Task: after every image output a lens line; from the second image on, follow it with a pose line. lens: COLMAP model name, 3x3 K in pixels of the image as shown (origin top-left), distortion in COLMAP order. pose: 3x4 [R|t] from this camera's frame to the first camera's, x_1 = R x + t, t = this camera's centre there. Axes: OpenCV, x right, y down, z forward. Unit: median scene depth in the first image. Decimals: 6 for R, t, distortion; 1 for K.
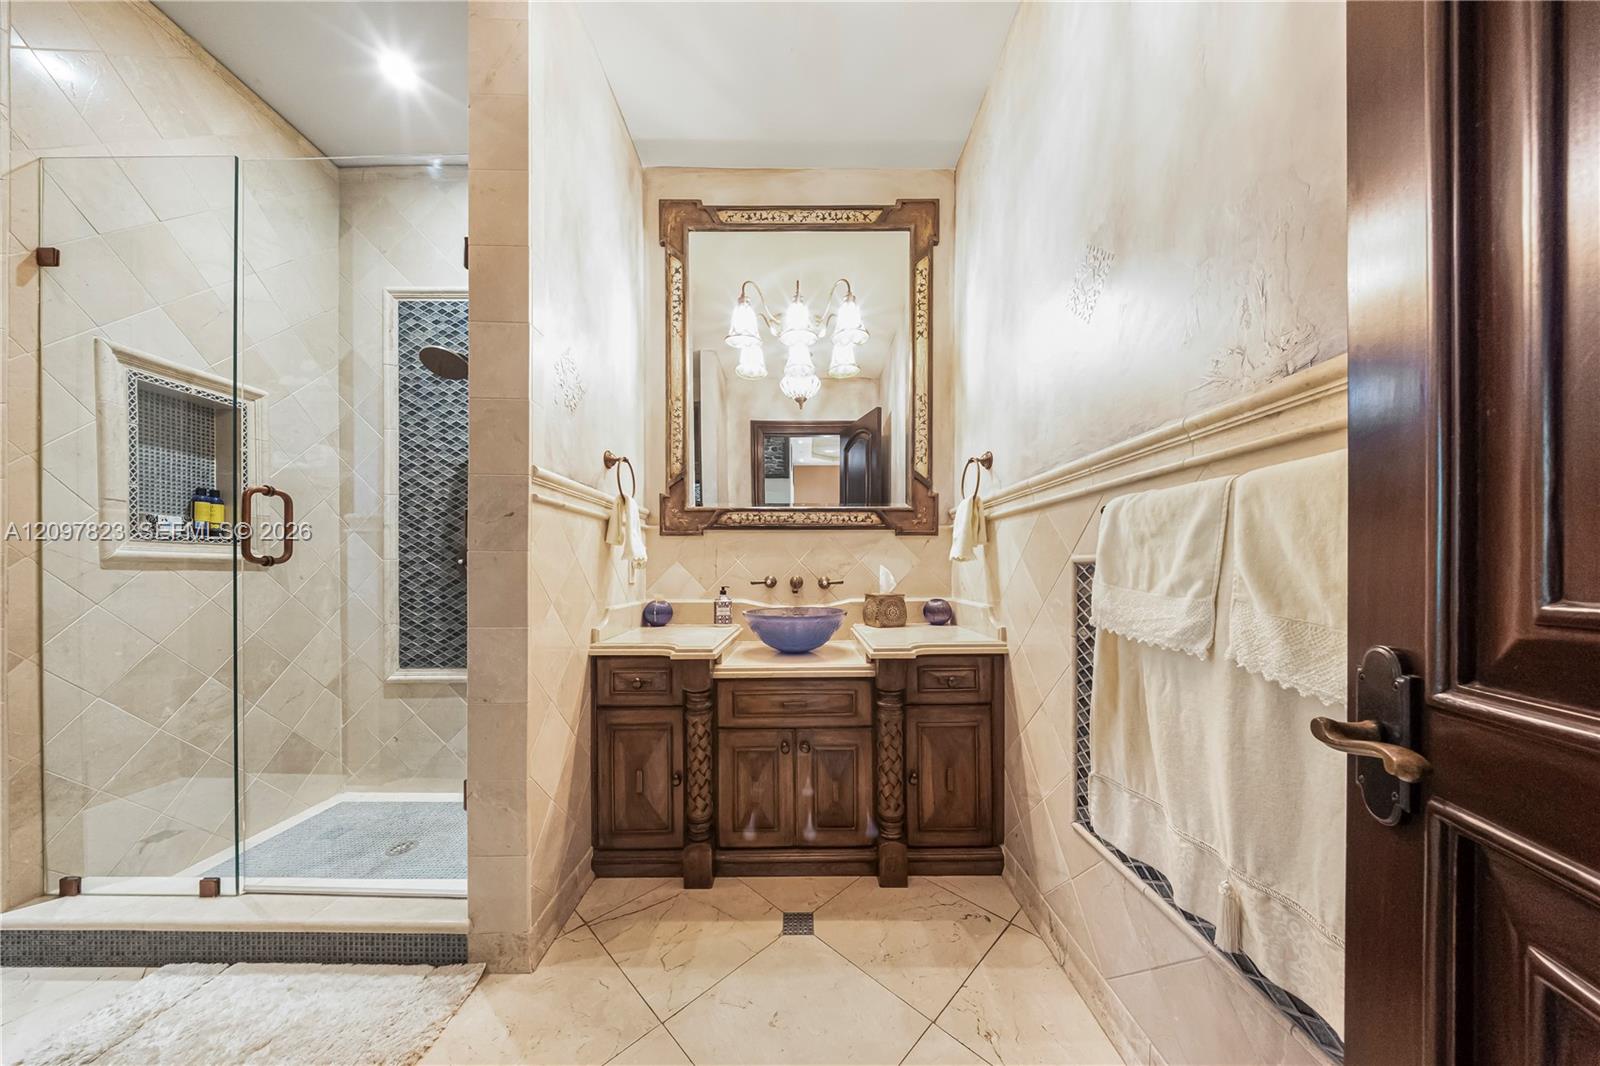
lens RADIAL K [[475.0, 0, 802.9], [0, 475.0, 569.2], [0, 0, 1]] dist [-0.000603, -0.002374]
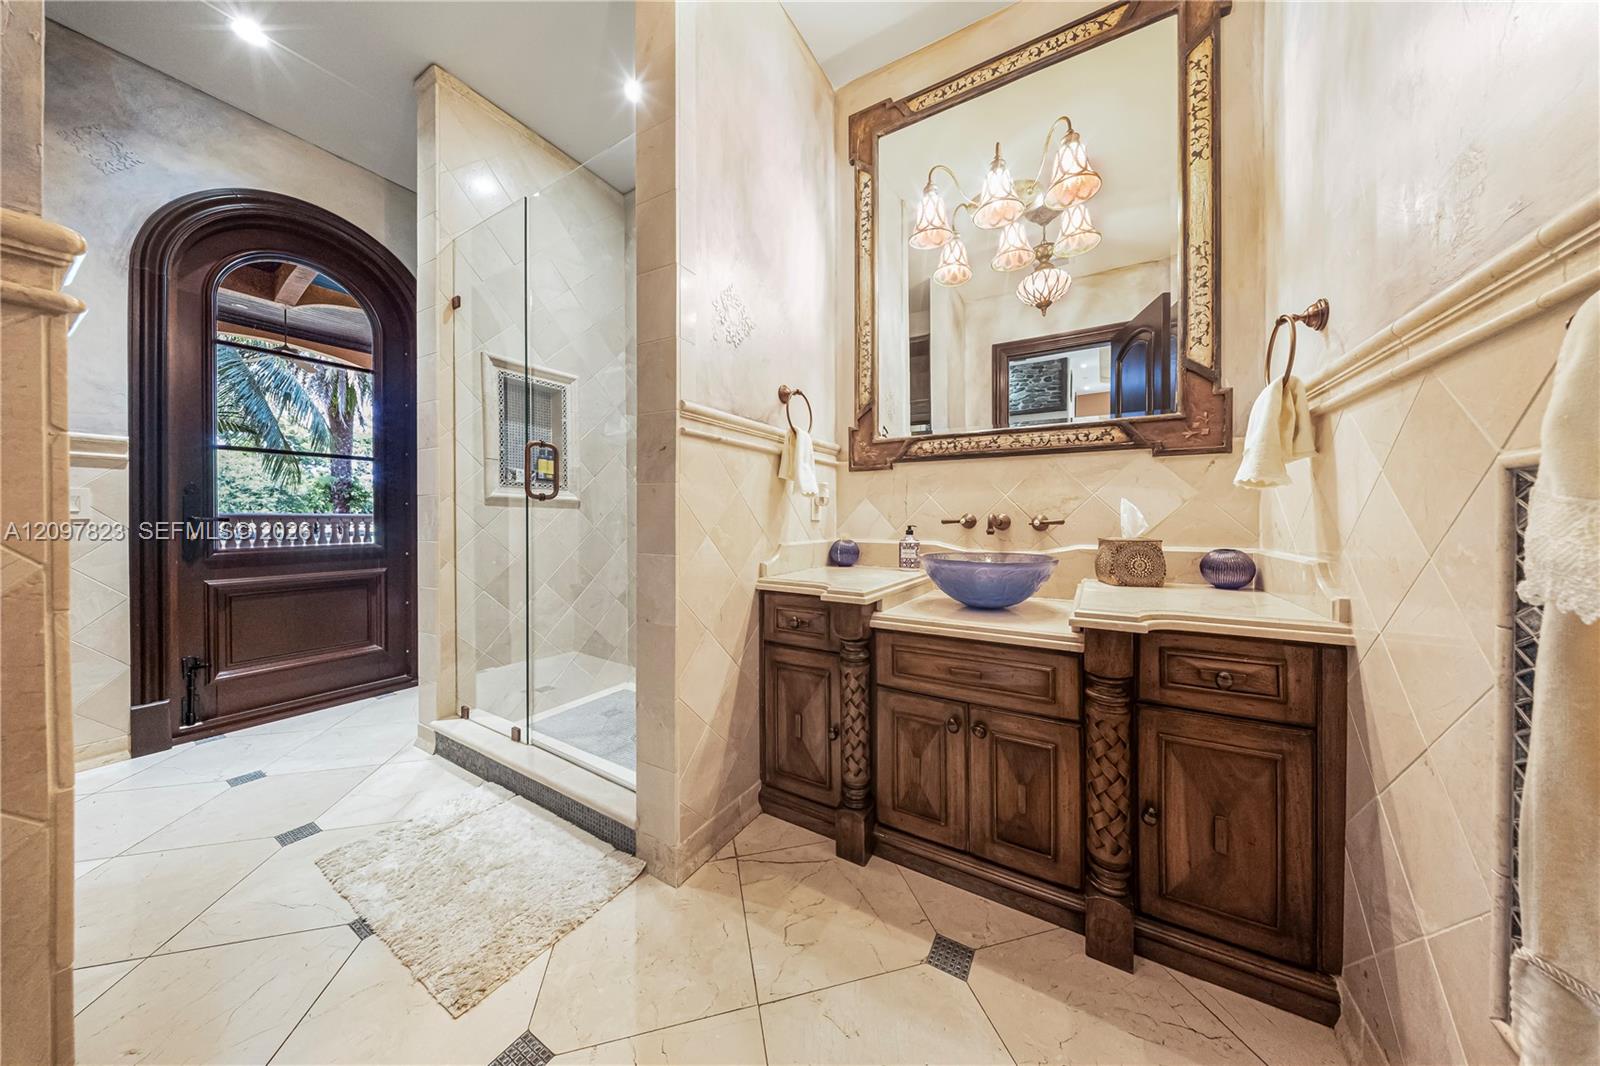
lens RADIAL K [[473.3, 0, 818.7], [0, 473.3, 518.7], [0, 0, 1]] dist [0.001672, -0.003771]
pose [[0.862312, 0.005814, -0.506344, 0.166181], [-0.004749, 0.999983, 0.003394, 0.027773], [0.506355, -0.000522, 0.862325, 0.198680]]
